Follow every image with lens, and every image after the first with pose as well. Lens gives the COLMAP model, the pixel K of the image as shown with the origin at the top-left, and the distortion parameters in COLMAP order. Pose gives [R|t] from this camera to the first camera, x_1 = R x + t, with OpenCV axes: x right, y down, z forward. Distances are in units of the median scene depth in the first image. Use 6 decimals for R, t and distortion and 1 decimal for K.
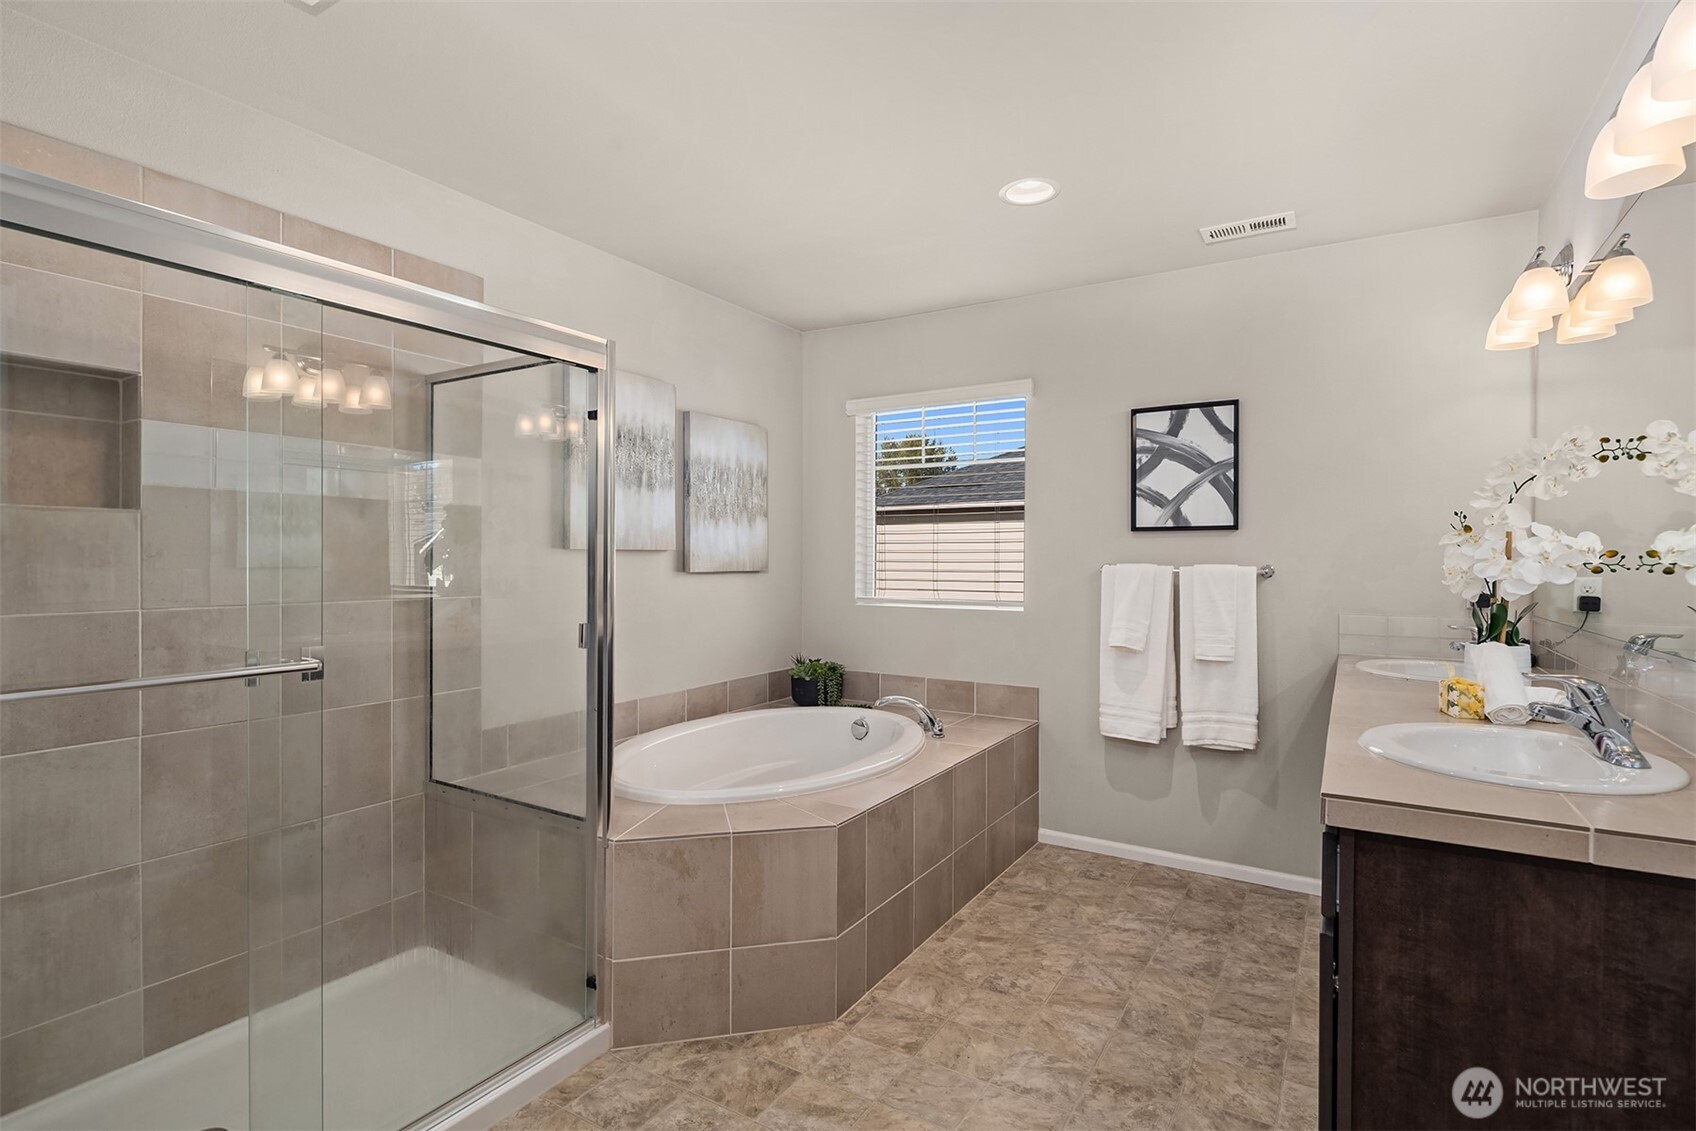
lens RADIAL K [[822.1, 0, 844.7], [0, 822.1, 561.1], [0, 0, 1]] dist [0.001468, -0.003096]
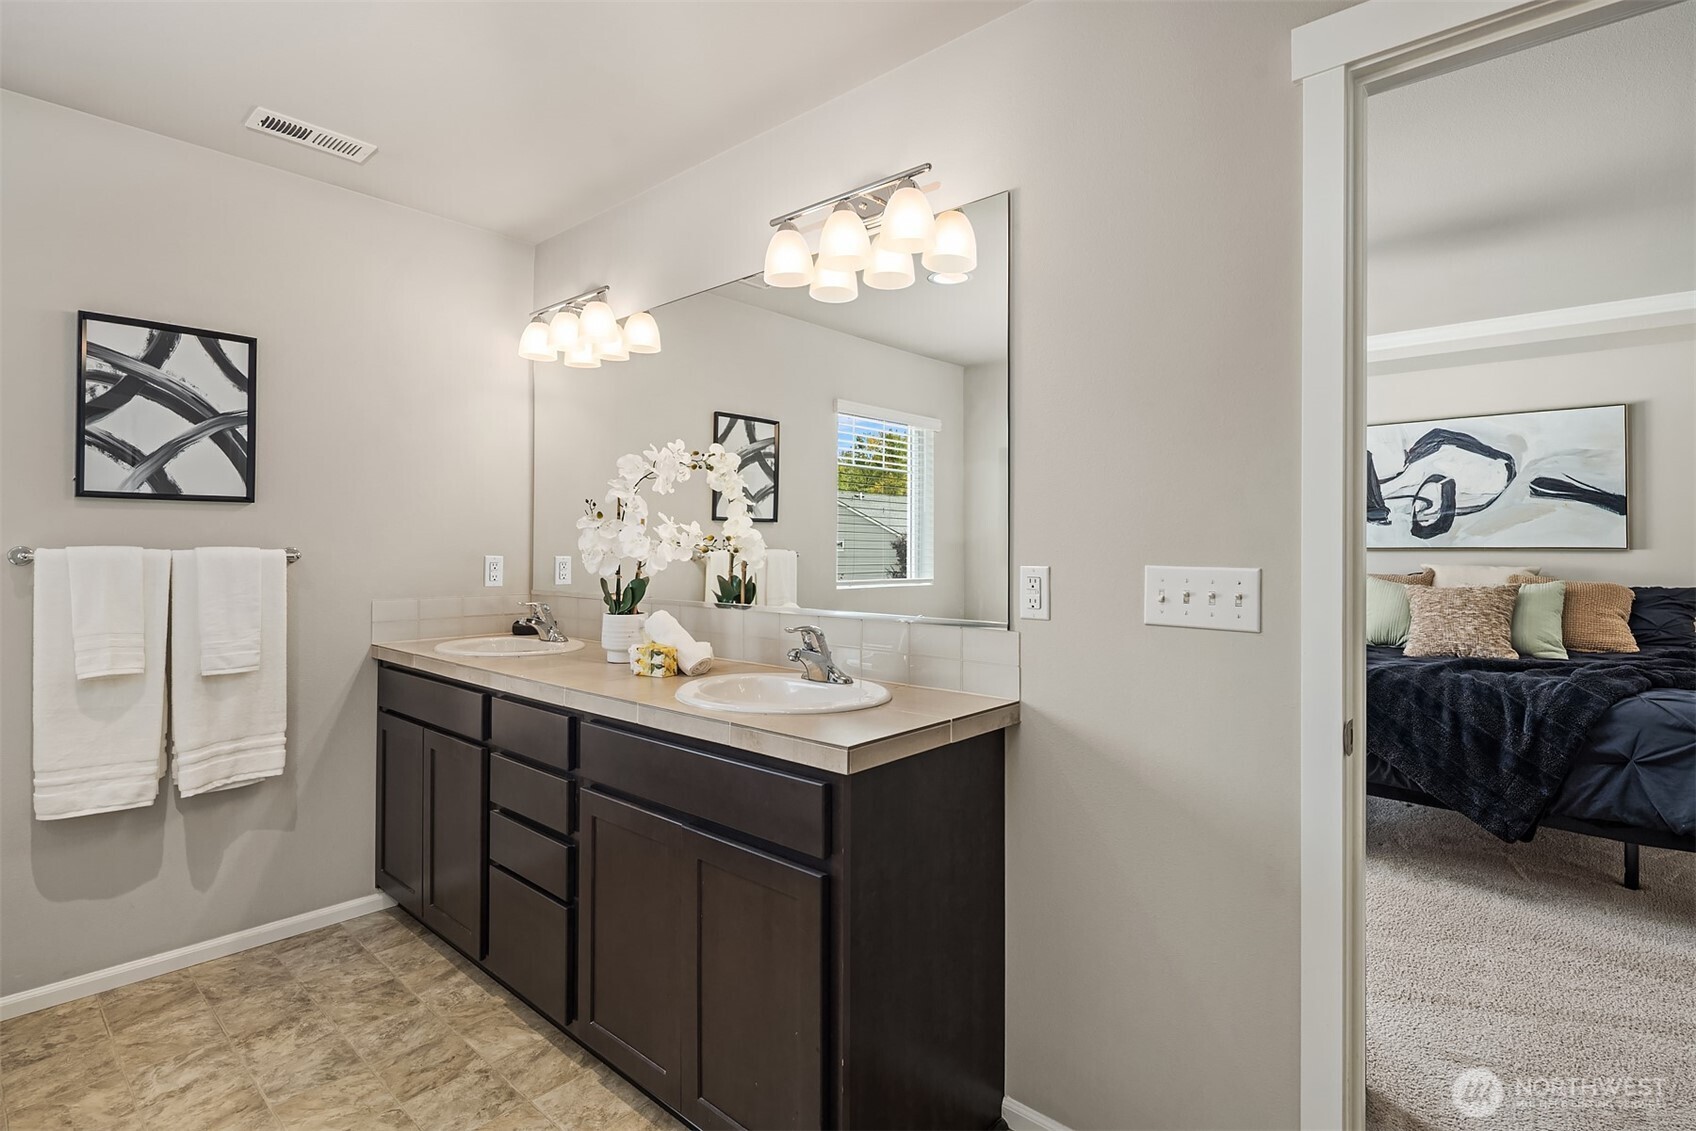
lens RADIAL K [[822.1, 0, 856.3], [0, 822.1, 536.6], [0, 0, 1]] dist [0.001468, -0.003096]
pose [[0.171733, 0.009531, 0.985097, -0.238245], [-0.001888, 0.999955, -0.009346, 0.000495], [-0.985142, -0.000254, 0.171743, 0.351634]]
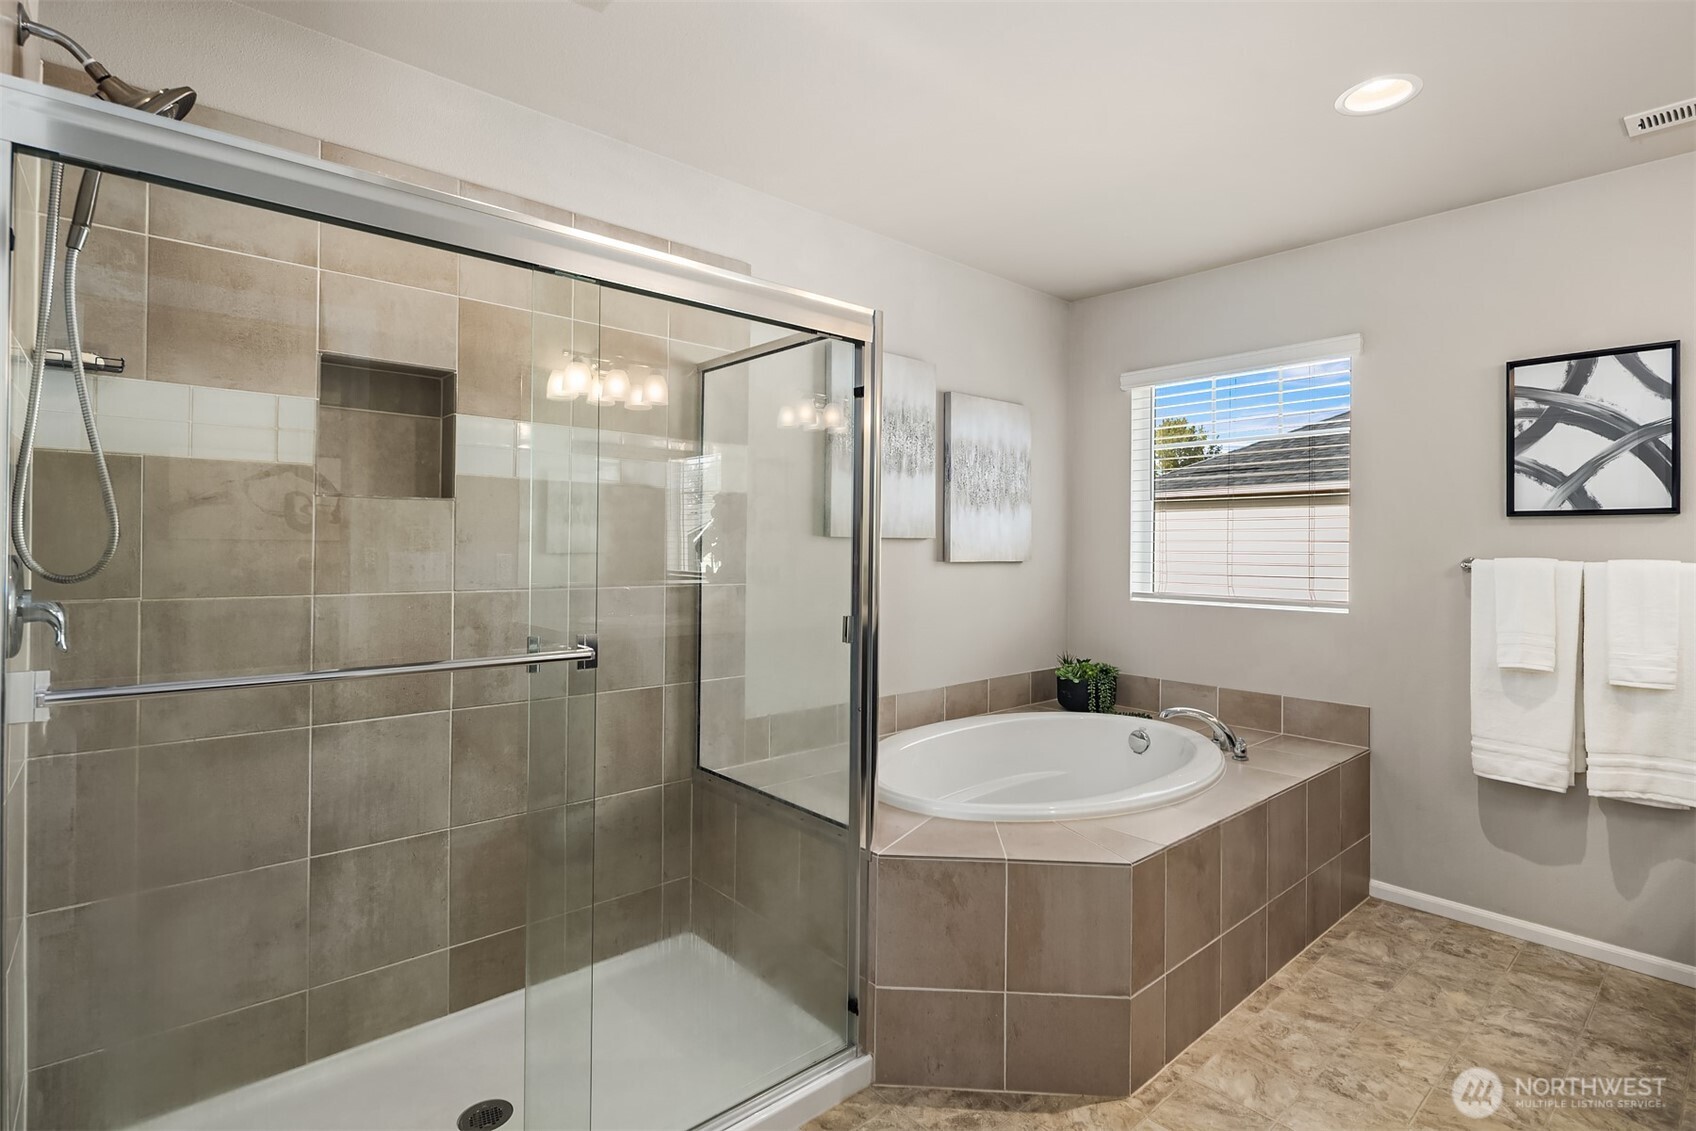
lens RADIAL K [[822.1, 0, 853.9], [0, 822.1, 540.3], [0, 0, 1]] dist [0.001468, -0.003096]
pose [[0.959845, 0.004346, -0.280496, -0.040261], [-0.007955, 0.999900, -0.011728, 0.000899], [0.280417, 0.013489, 0.959783, 0.086105]]
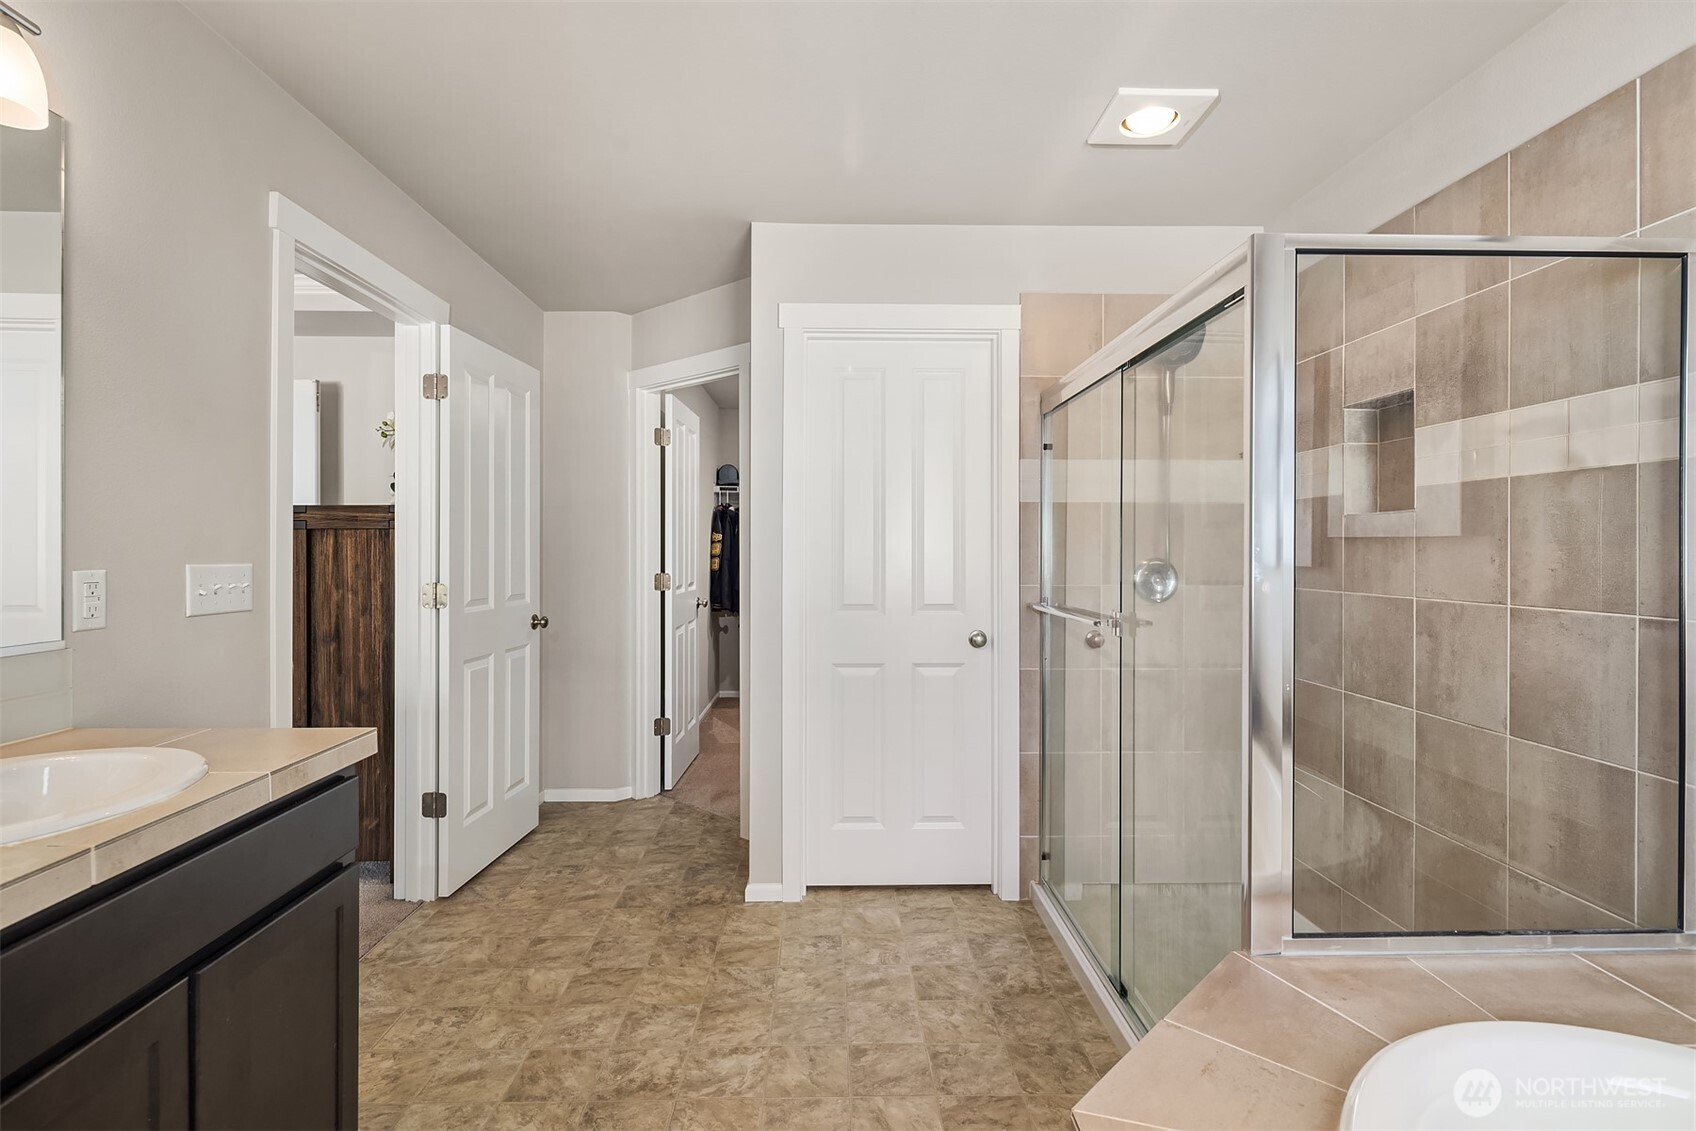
lens RADIAL K [[822.1, 0, 839.0], [0, 822.1, 559.9], [0, 0, 1]] dist [0.001468, -0.003096]
pose [[-0.839568, -0.008274, -0.543192, 0.687386], [-0.013174, 0.999900, 0.005130, 0.004523], [0.543096, 0.011463, -0.839593, 1.714365]]
